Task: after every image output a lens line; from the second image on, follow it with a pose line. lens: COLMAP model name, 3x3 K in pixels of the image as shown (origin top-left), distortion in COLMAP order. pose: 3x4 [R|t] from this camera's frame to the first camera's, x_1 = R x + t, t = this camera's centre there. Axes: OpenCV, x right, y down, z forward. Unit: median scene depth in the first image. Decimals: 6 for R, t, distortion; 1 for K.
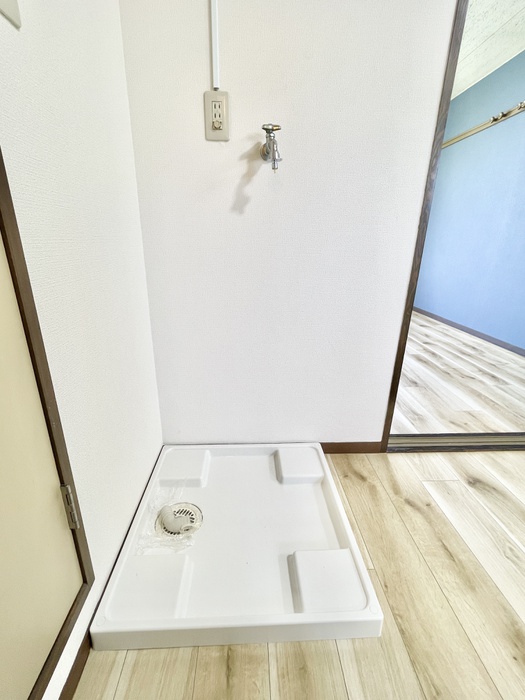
lens RADIAL K [[310.0, 0, 259.6], [0, 310.0, 361.4], [0, 0, 1]] dist [-0.004807, -0.002589]
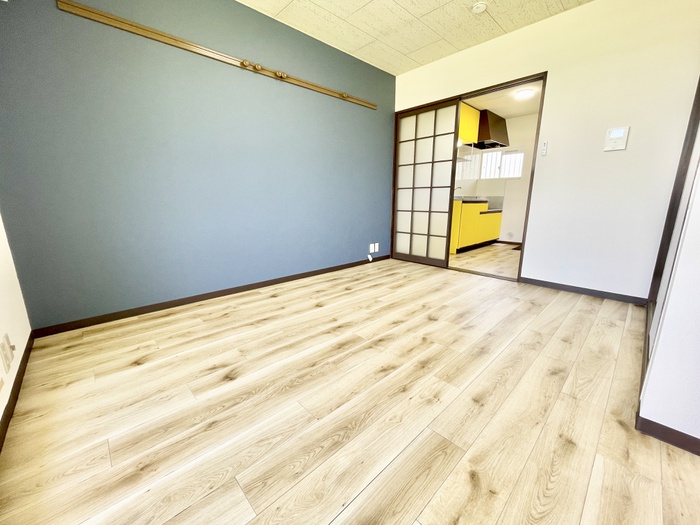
lens RADIAL K [[283.4, 0, 353.5], [0, 283.4, 264.7], [0, 0, 1]] dist [-0.001575, 0.000109]
pose [[-0.665403, -0.187211, 0.722627, -0.176477], [0.257074, 0.851358, 0.457278, -0.659269], [-0.700822, 0.490043, -0.518369, 1.688877]]
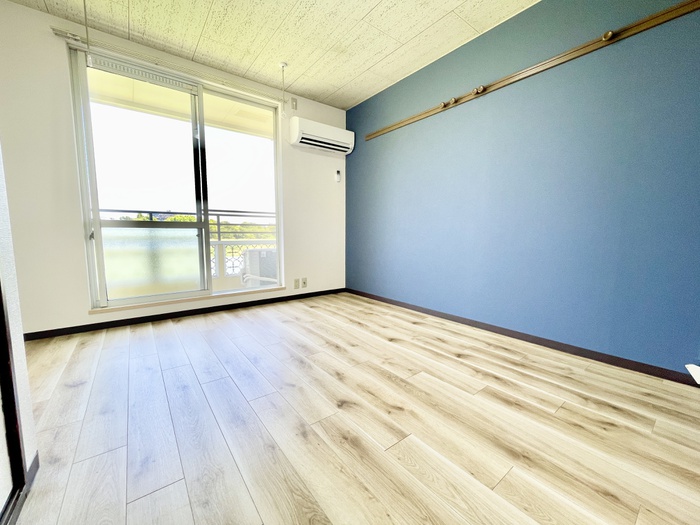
lens RADIAL K [[283.4, 0, 348.8], [0, 283.4, 268.0], [0, 0, 1]] dist [-0.001575, 0.000109]
pose [[0.819874, -0.090629, 0.565326, -0.037153], [0.222081, 0.960427, -0.168109, -0.237536], [-0.527718, 0.263376, 0.807556, 0.639823]]
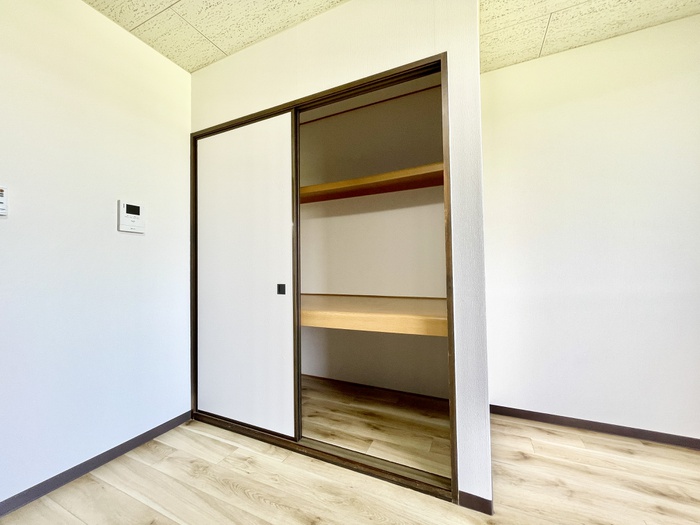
lens RADIAL K [[283.4, 0, 351.0], [0, 283.4, 262.1], [0, 0, 1]] dist [-0.001575, 0.000109]
pose [[-0.465088, -0.046701, -0.884032, 0.343128], [-0.316732, 0.941283, 0.116906, -0.503922], [0.826664, 0.334373, -0.452571, 1.158056]]
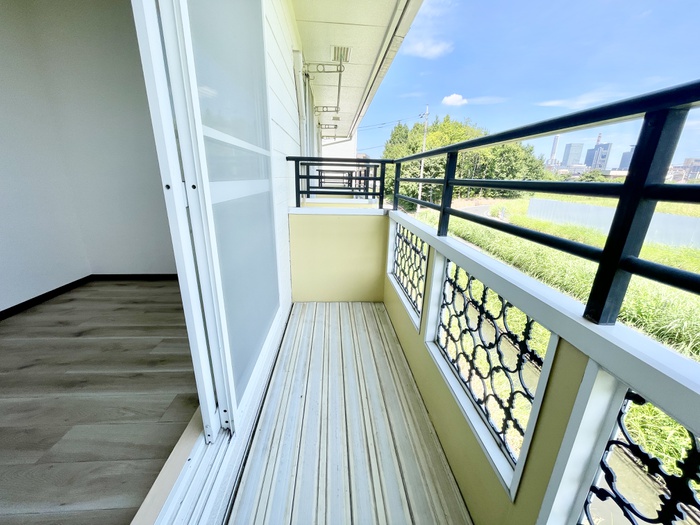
lens RADIAL K [[283.4, 0, 346.9], [0, 283.4, 265.2], [0, 0, 1]] dist [-0.001575, 0.000109]
pose [[0.015204, 0.280467, -0.959743, 0.430567], [-0.378182, 0.890163, 0.254142, -0.798700], [0.925606, 0.359094, 0.119602, 1.981768]]
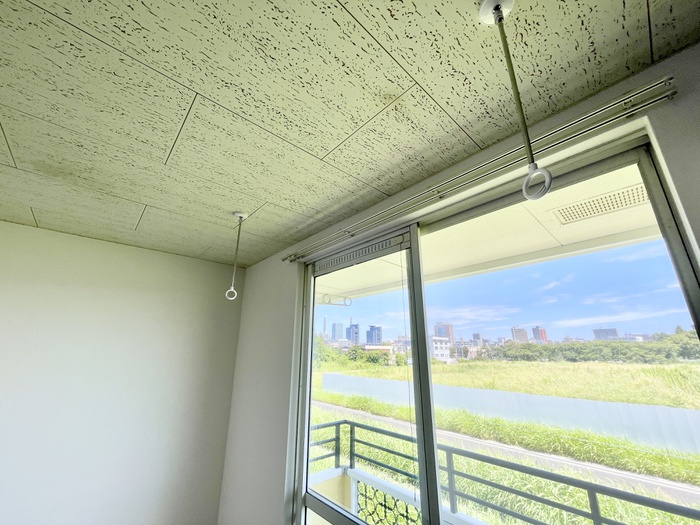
lens RADIAL K [[283.4, 0, 345.5], [0, 283.4, 260.4], [0, 0, 1]] dist [-0.001575, 0.000109]
pose [[0.628118, -0.255445, -0.734993, 0.468951], [-0.274592, 0.811041, -0.516539, -0.853140], [0.728057, 0.526270, 0.439286, 1.335455]]
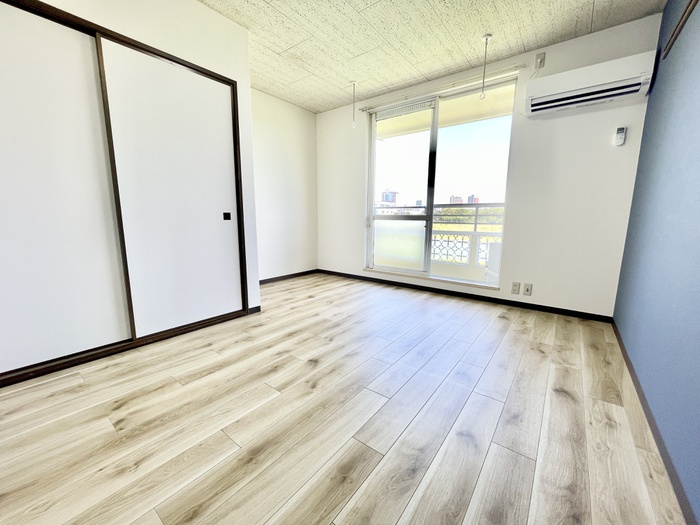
lens RADIAL K [[283.4, 0, 347.7], [0, 283.4, 267.2], [0, 0, 1]] dist [-0.001575, 0.000109]
pose [[0.755997, 0.097954, -0.647204, 0.761481], [-0.226858, 0.966669, -0.118687, -0.244845], [0.614006, 0.236550, 0.753021, 0.613349]]
